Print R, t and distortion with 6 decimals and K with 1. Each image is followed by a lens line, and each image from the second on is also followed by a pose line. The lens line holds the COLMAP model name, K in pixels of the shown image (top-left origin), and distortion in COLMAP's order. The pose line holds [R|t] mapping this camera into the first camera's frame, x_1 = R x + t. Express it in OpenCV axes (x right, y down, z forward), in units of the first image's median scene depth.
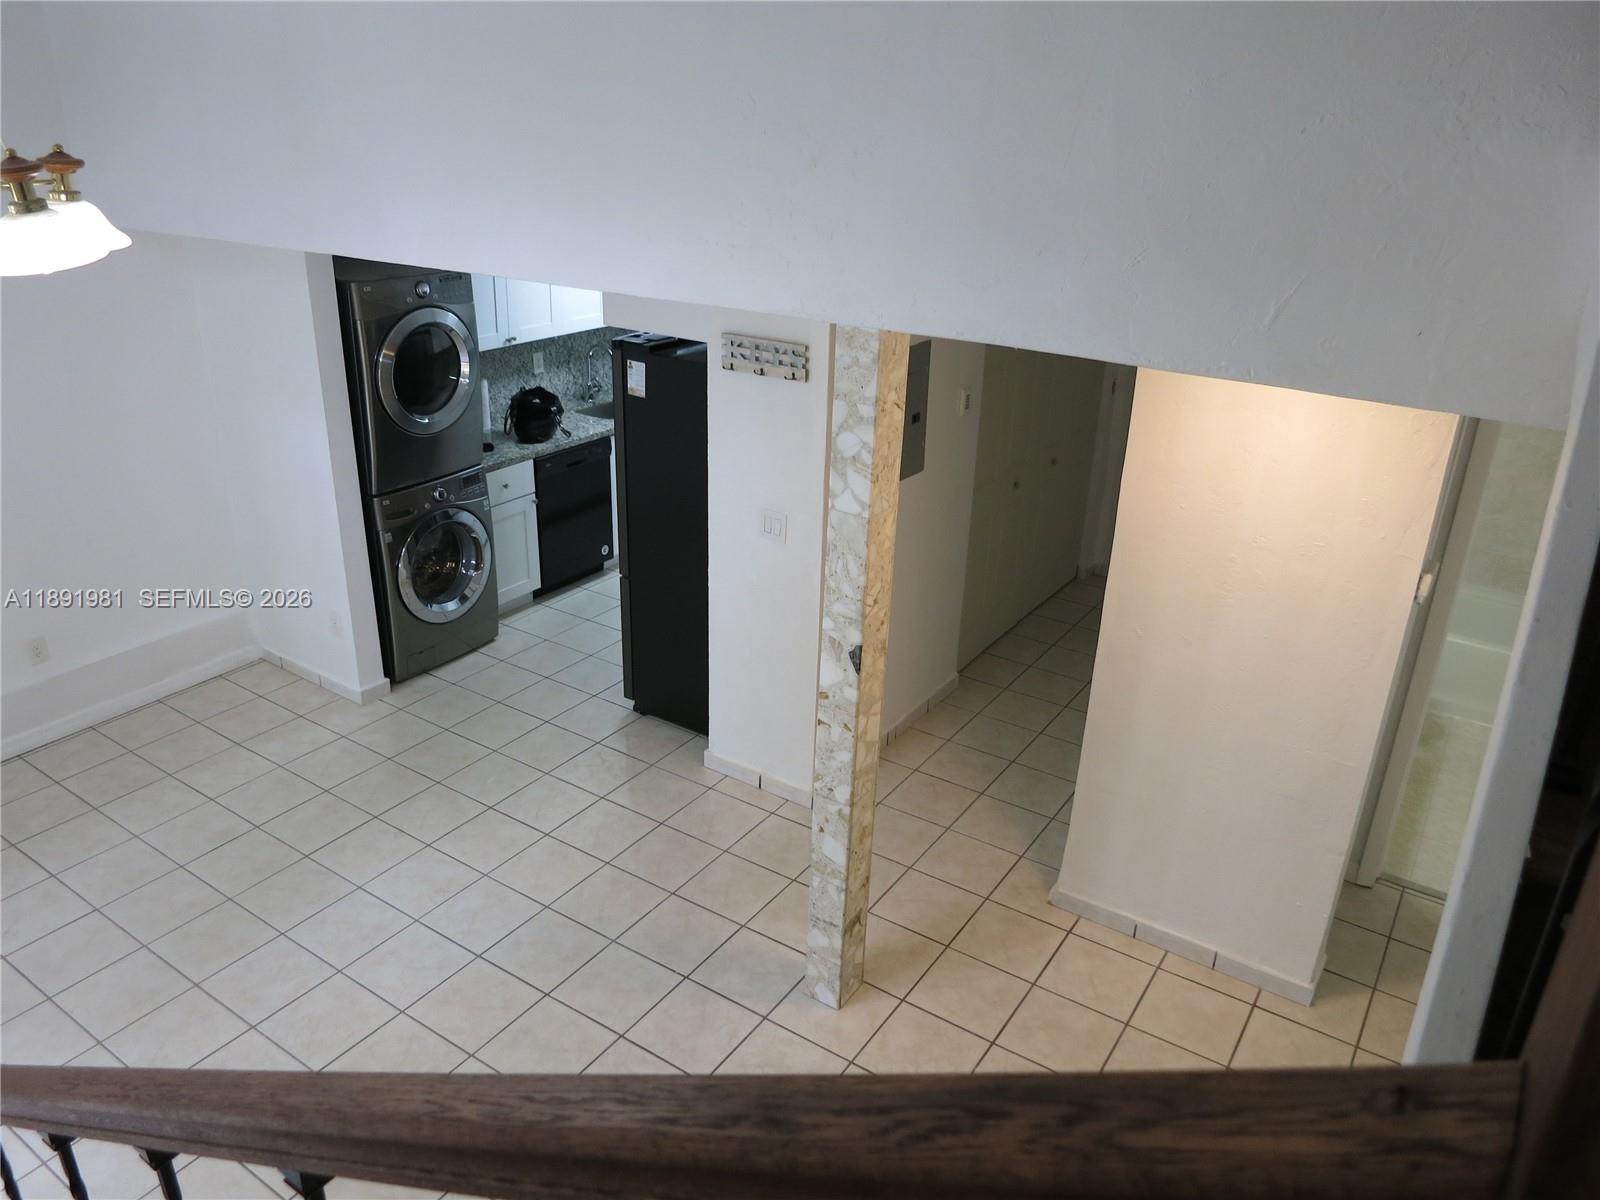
lens RADIAL K [[1143.2, 0, 793.4], [0, 1143.2, 596.9], [0, 0, 1]] dist [-0.042189, 0.000524]
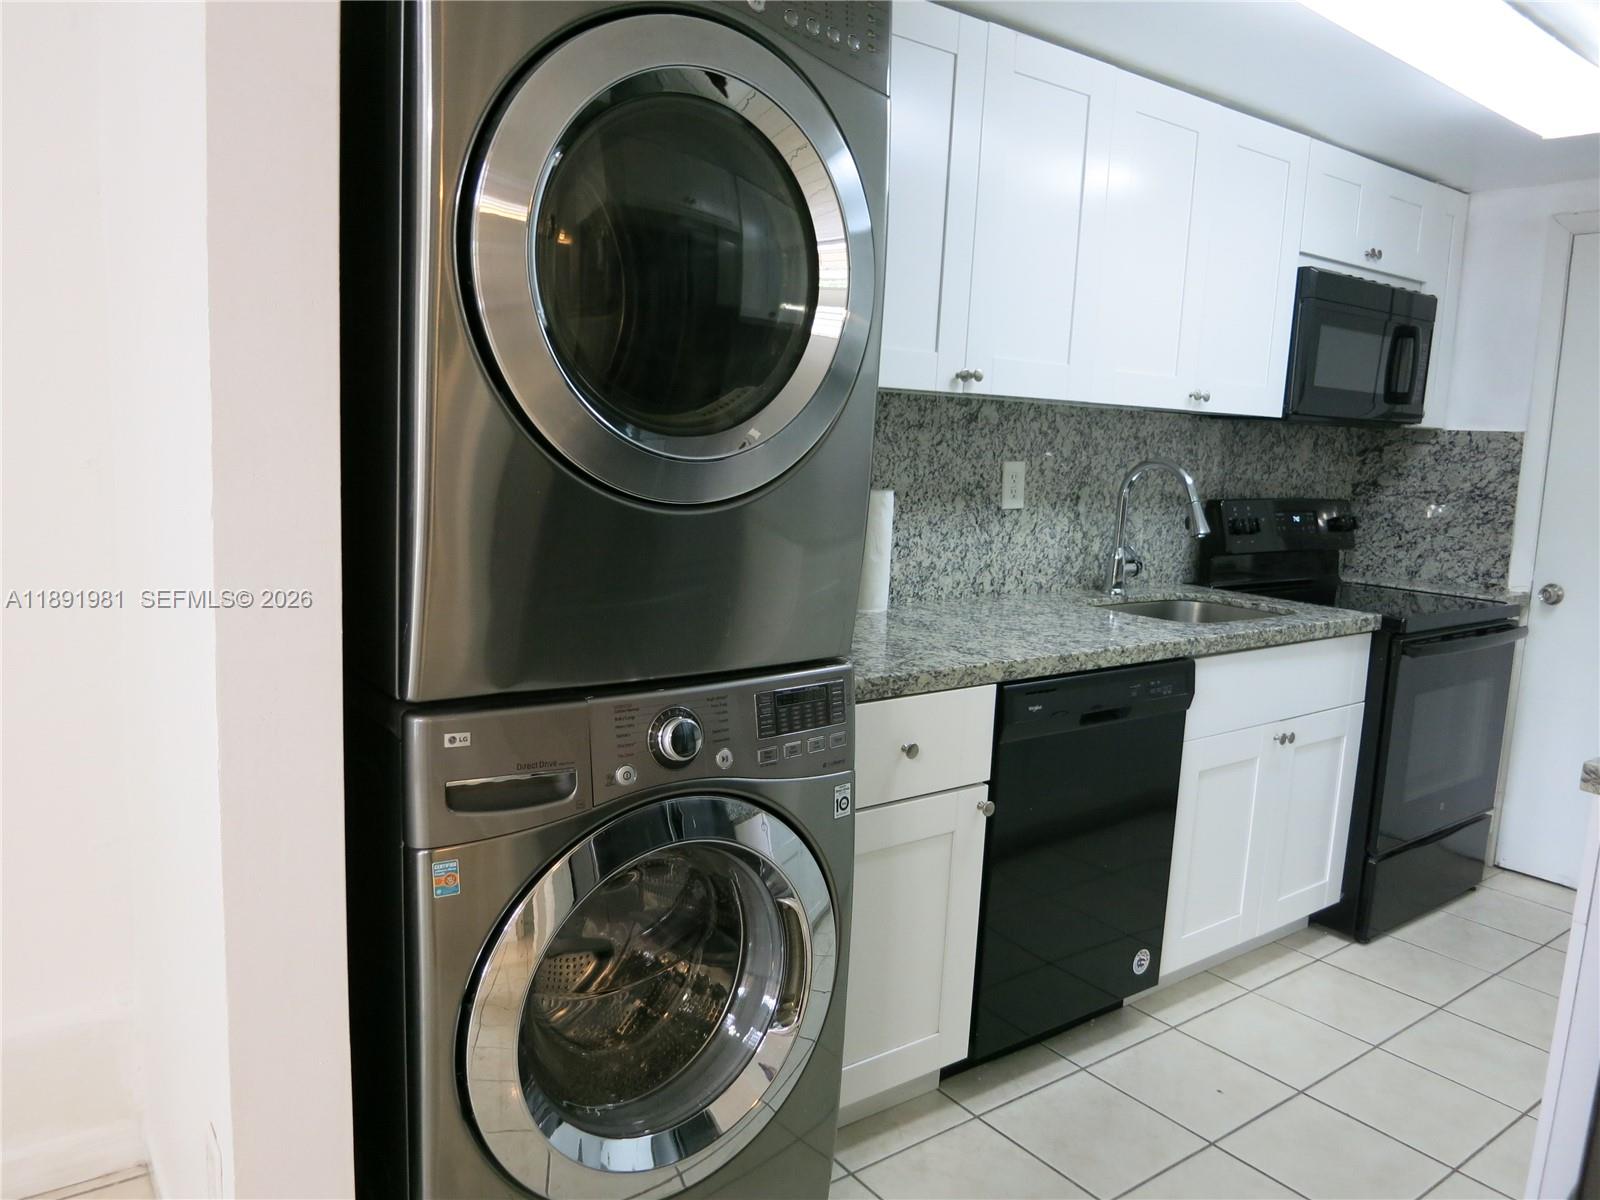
lens RADIAL K [[1143.2, 0, 799.6], [0, 1143.2, 599.5], [0, 0, 1]] dist [-0.042189, 0.000524]
pose [[0.941847, 0.069116, -0.328857, -0.178900], [-0.153914, 0.958662, -0.239329, -0.055865], [0.298721, 0.276026, 0.913551, 0.683707]]
